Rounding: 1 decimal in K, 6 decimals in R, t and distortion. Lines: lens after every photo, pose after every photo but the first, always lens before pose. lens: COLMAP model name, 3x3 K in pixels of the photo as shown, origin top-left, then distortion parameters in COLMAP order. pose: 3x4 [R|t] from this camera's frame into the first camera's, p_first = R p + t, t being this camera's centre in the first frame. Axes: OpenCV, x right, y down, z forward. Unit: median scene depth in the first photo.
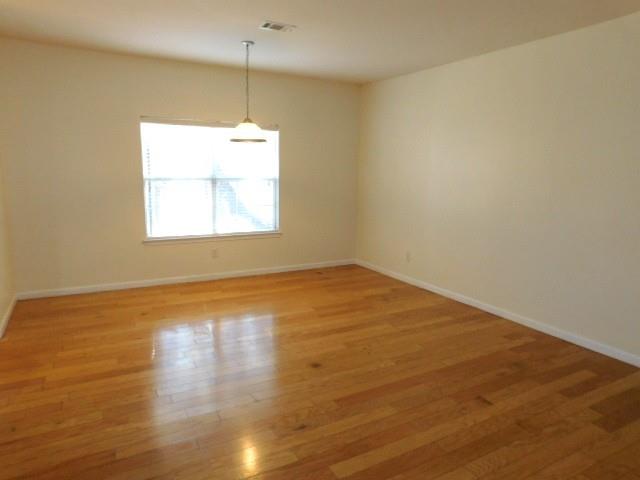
lens RADIAL K [[427.8, 0, 320.0], [0, 427.8, 240.0], [0, 0, 1]] dist [-0.018734, 0.004932]
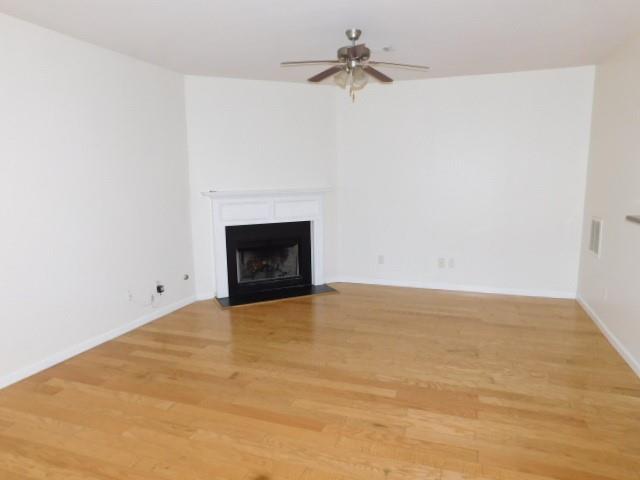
lens RADIAL K [[427.8, 0, 320.0], [0, 427.8, 240.0], [0, 0, 1]] dist [-0.018734, 0.004932]
pose [[-0.643467, -0.133992, 0.753655, -0.553025], [0.128141, 0.951812, 0.278628, -0.251932], [-0.754672, 0.275862, -0.595290, 1.301944]]
